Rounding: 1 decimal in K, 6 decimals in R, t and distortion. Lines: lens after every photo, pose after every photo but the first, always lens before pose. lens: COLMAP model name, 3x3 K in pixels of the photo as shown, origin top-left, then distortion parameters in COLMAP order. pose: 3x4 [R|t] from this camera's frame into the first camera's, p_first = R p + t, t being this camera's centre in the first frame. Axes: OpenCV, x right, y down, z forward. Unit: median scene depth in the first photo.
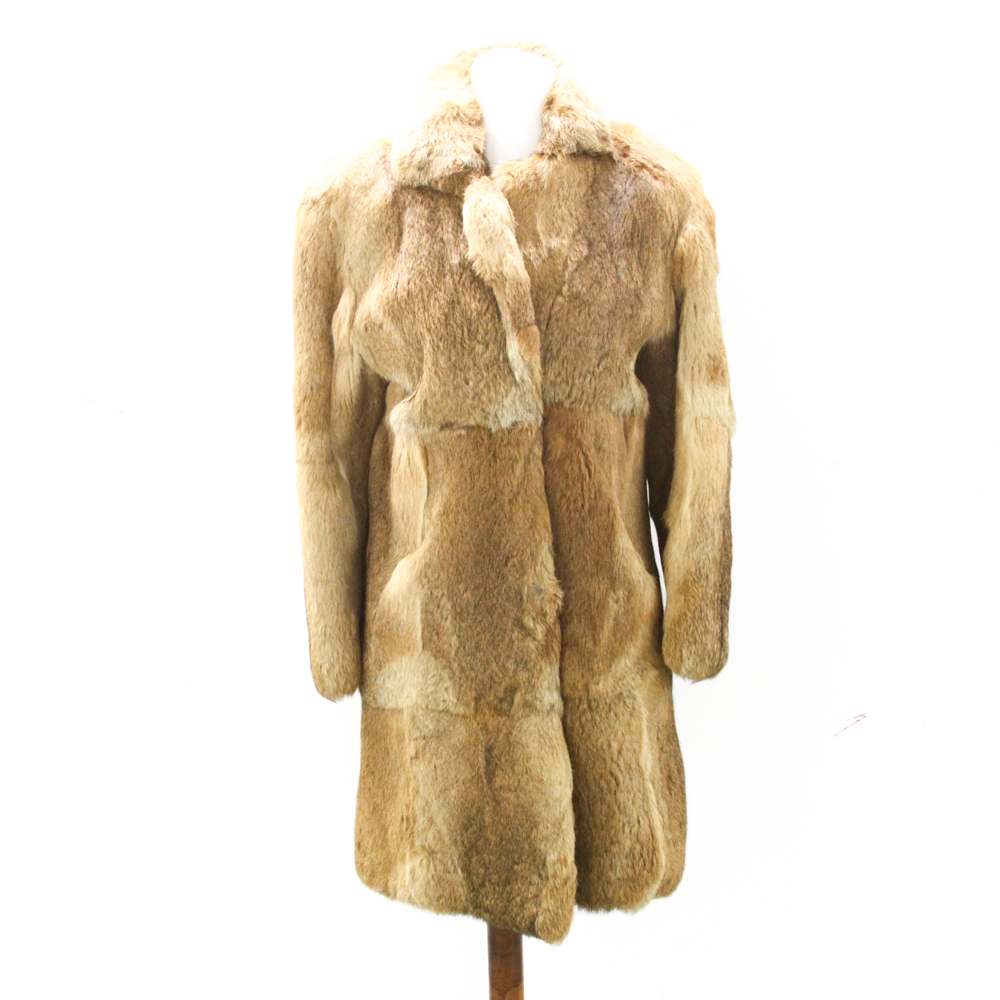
lens RADIAL K [[1915.7, 0, 500.0], [0, 1915.7, 500.0], [0, 0, 1]] dist [-0.176421, -0.066443]
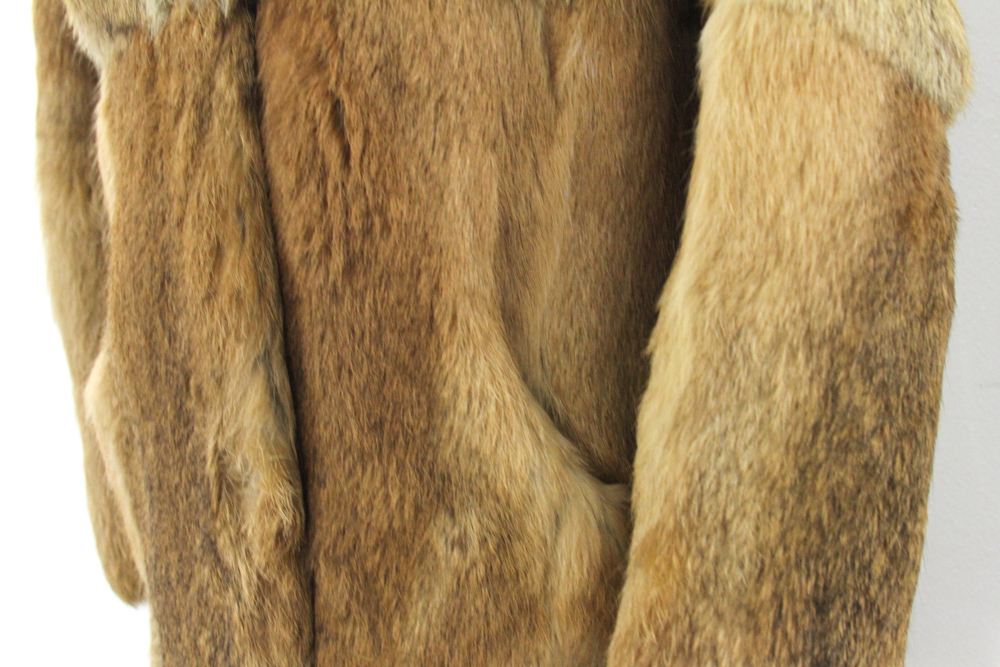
lens RADIAL K [[1258.9, 0, 500.0], [0, 1258.9, 333.5], [0, 0, 1]] dist [-0.184587, 0.210315]
pose [[0.792645, 0.116311, -0.598486, 0.200400], [-0.104638, 0.993021, 0.054401, 0.002282], [0.600637, 0.019504, 0.799284, 0.836034]]
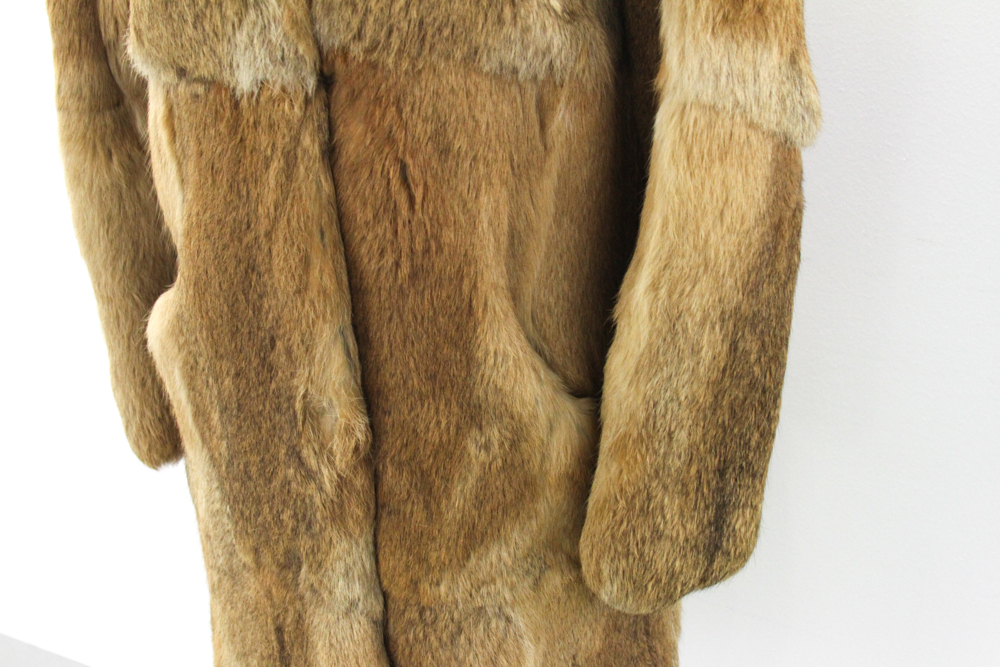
lens RADIAL K [[1258.9, 0, 500.0], [0, 1258.9, 333.5], [0, 0, 1]] dist [-0.184587, 0.210315]
pose [[0.900040, 0.186437, -0.393915, 0.194401], [-0.088655, 0.963301, 0.253360, -0.062887], [0.426694, -0.193112, 0.883538, 0.721121]]
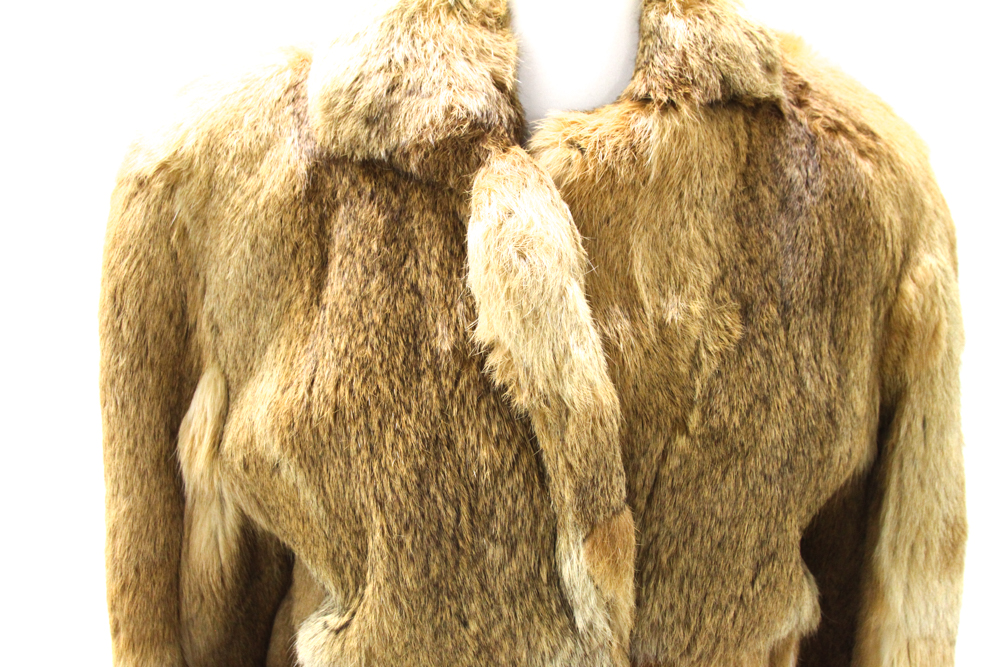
lens RADIAL K [[1258.9, 0, 500.0], [0, 1258.9, 333.5], [0, 0, 1]] dist [-0.184587, 0.210315]
pose [[0.998227, 0.028818, 0.052074, -0.025364], [-0.032340, 0.997153, 0.068121, -0.144862], [-0.049962, -0.069684, 0.996317, 0.701371]]
